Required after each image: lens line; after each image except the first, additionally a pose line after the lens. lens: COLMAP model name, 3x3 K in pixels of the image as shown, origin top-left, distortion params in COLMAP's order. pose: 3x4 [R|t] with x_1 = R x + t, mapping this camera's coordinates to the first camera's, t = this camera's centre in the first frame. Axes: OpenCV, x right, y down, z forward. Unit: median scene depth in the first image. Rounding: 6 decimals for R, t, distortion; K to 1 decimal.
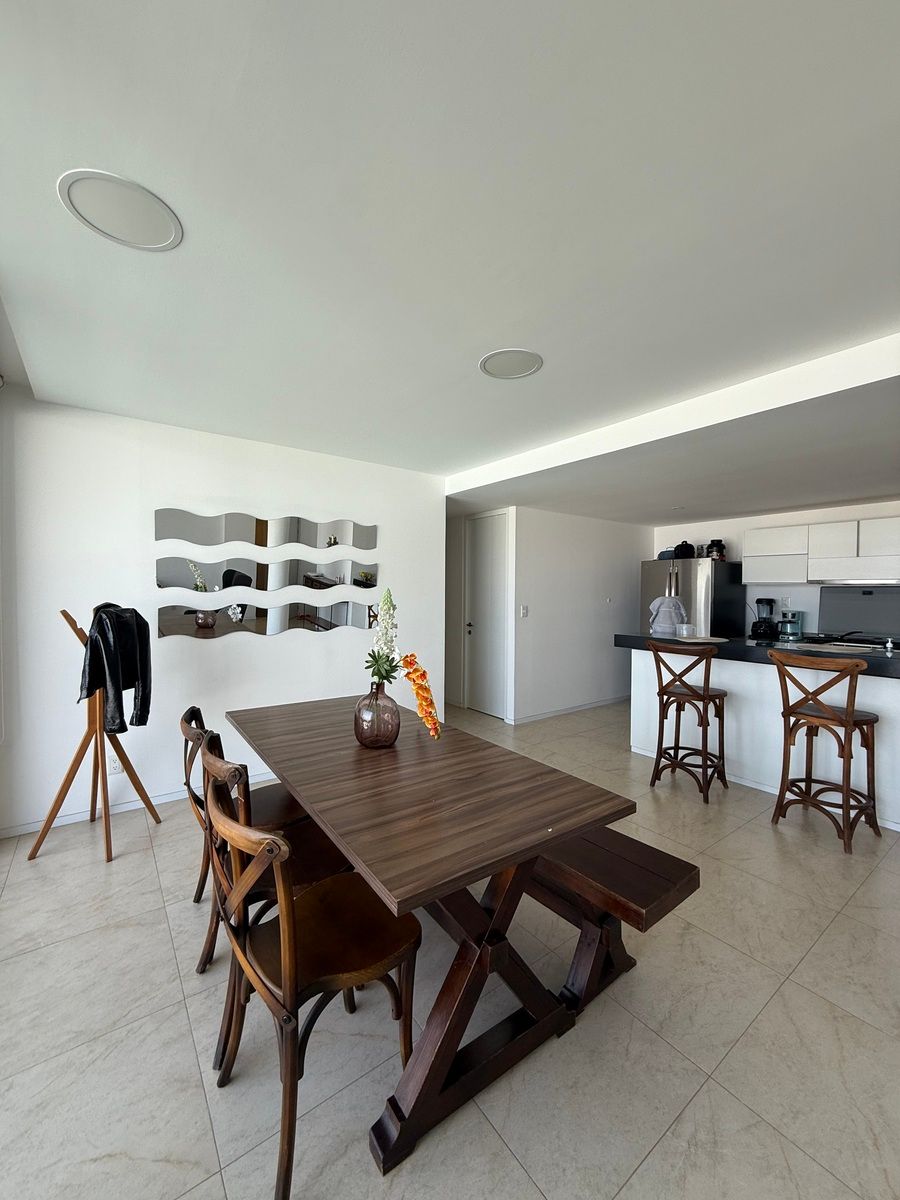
lens RADIAL K [[474.7, 0, 447.9], [0, 474.7, 593.1], [0, 0, 1]] dist [-0.002022, -0.000353]
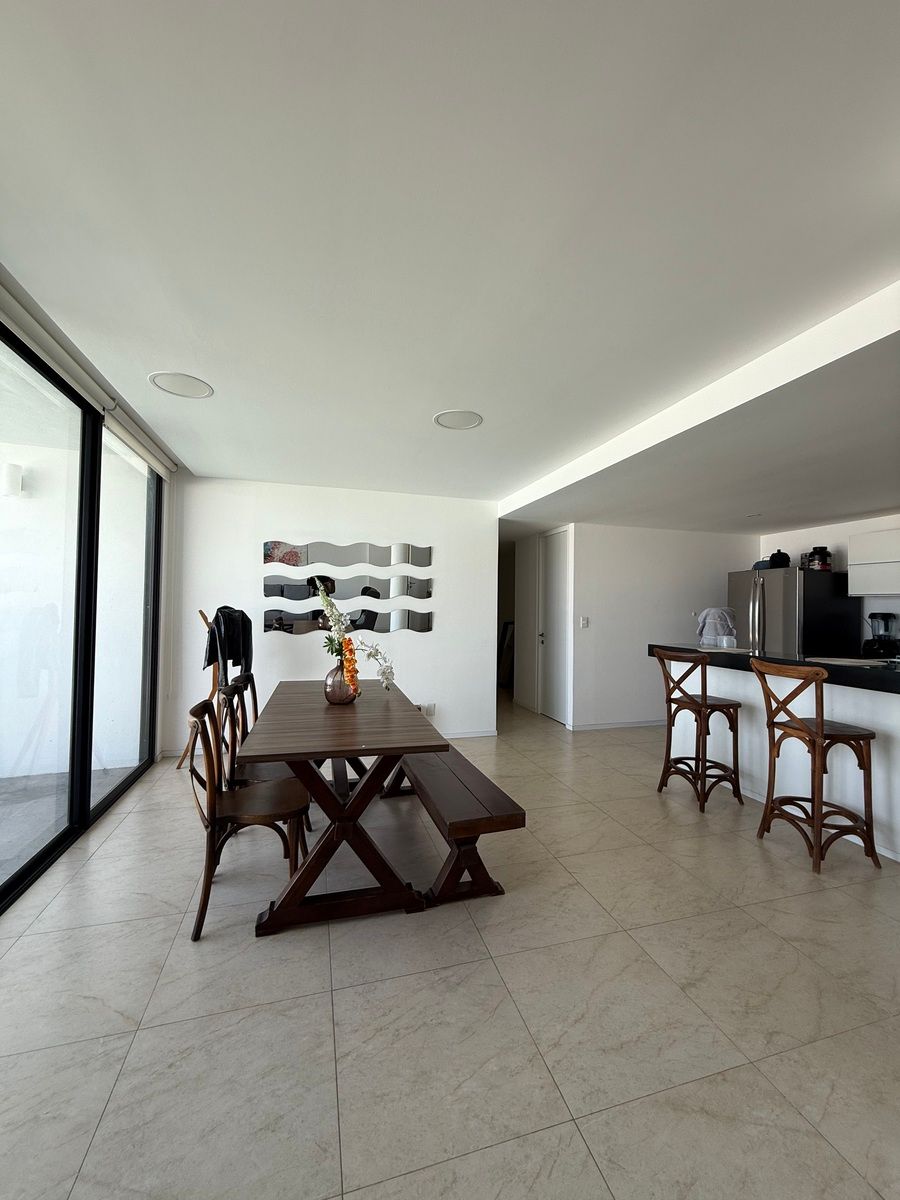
lens RADIAL K [[474.7, 0, 447.9], [0, 474.7, 593.1], [0, 0, 1]] dist [-0.002022, -0.000353]
pose [[0.936653, -0.004299, -0.350233, 0.338919], [-0.009040, 0.999295, -0.036441, 0.020558], [0.350143, 0.037299, 0.935953, -0.118693]]
